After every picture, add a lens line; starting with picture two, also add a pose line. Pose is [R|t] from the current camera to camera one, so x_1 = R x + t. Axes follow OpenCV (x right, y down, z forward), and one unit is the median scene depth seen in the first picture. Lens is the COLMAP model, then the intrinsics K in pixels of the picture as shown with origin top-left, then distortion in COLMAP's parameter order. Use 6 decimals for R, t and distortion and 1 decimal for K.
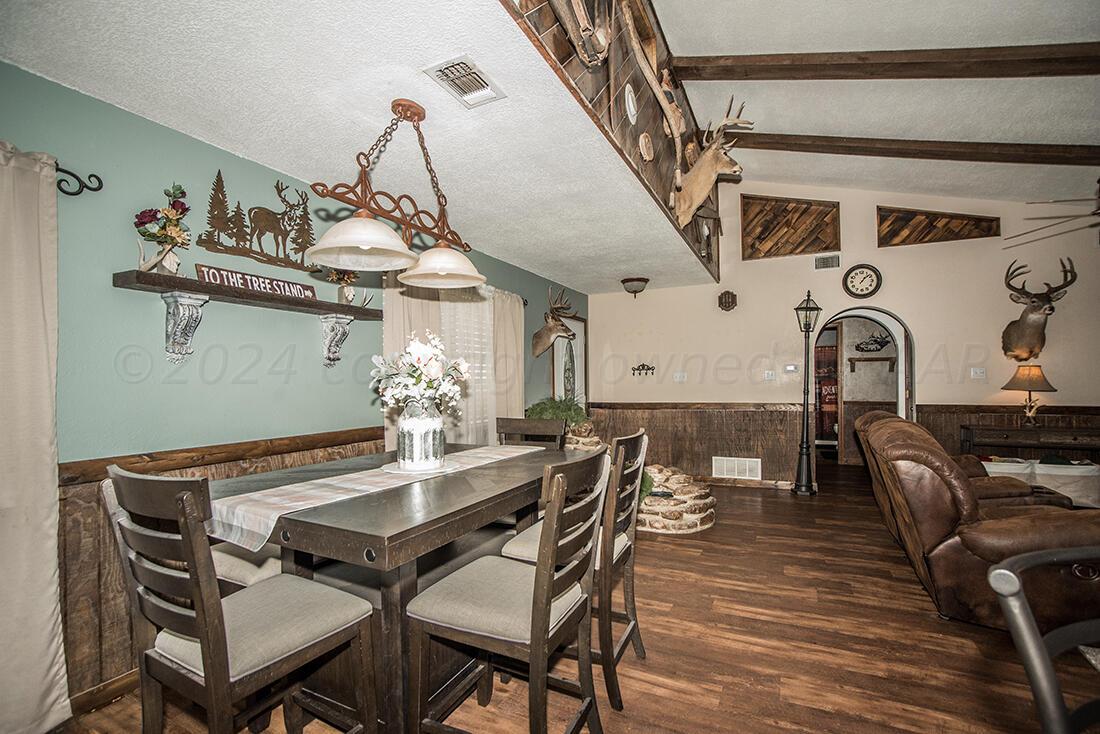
lens RADIAL K [[480.2, 0, 545.2], [0, 480.2, 377.4], [0, 0, 1]] dist [-0.047988, 0.013386]
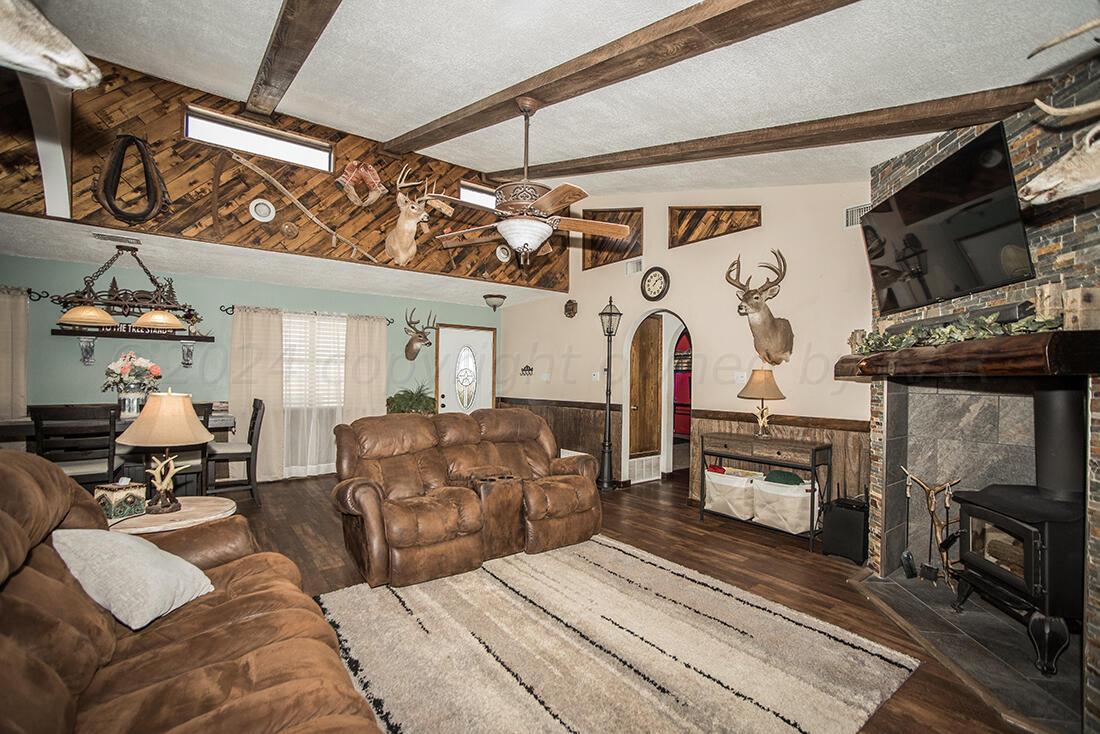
lens RADIAL K [[480.2, 0, 551.9], [0, 480.2, 376.9], [0, 0, 1]] dist [-0.047988, 0.013386]
pose [[0.892483, 0.015020, -0.450831, 1.928029], [-0.014355, 0.999885, 0.004895, -0.018262], [0.450852, 0.002103, 0.892596, -0.012079]]
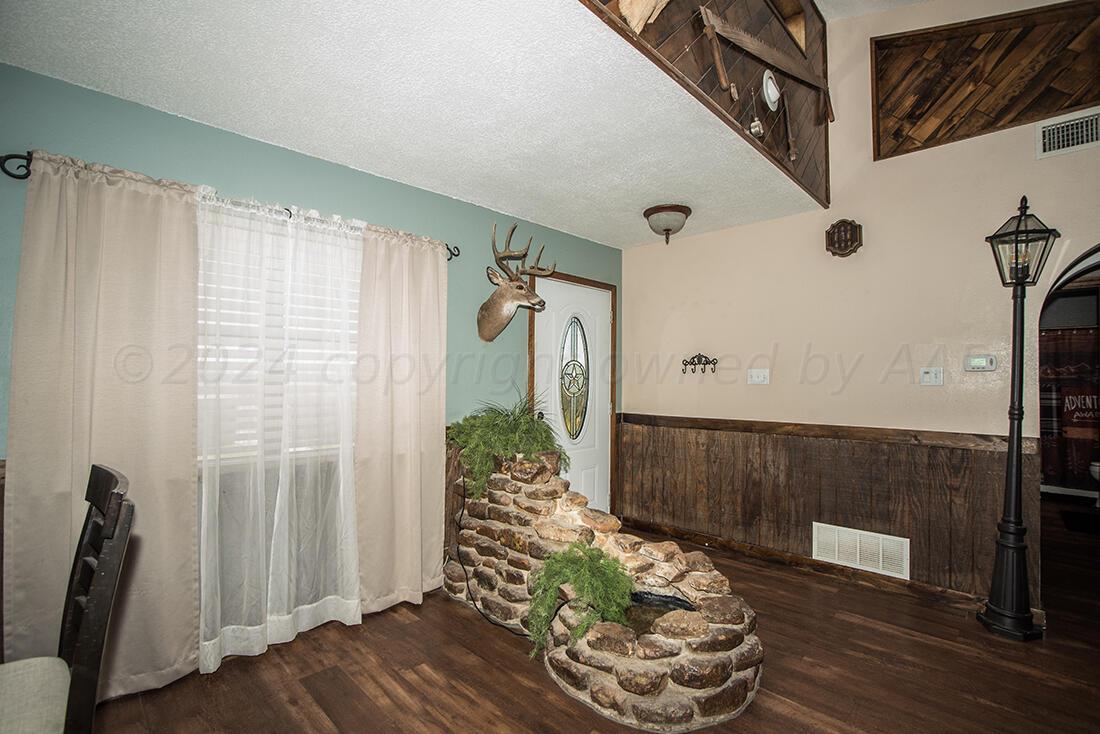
lens RADIAL K [[480.2, 0, 561.9], [0, 480.2, 368.5], [0, 0, 1]] dist [-0.047988, 0.013386]
pose [[0.955556, 0.011134, -0.294599, 0.536453], [-0.014630, 0.999846, -0.009666, -0.004500], [0.294446, 0.013546, 0.955572, 0.899144]]
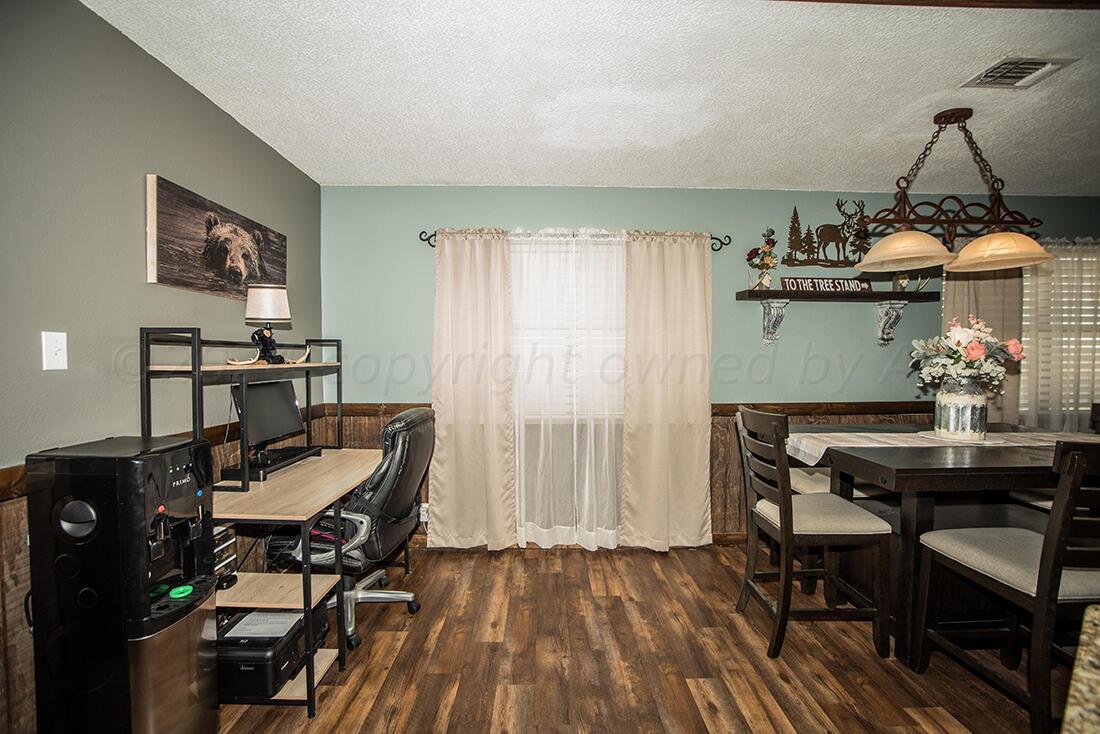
lens RADIAL K [[480.2, 0, 553.2], [0, 480.2, 368.3], [0, 0, 1]] dist [-0.047988, 0.013386]
pose [[0.472835, 0.034873, -0.880461, 0.200013], [0.001572, 0.999182, 0.040419, -0.017540], [0.881150, -0.020496, 0.472393, -0.285797]]
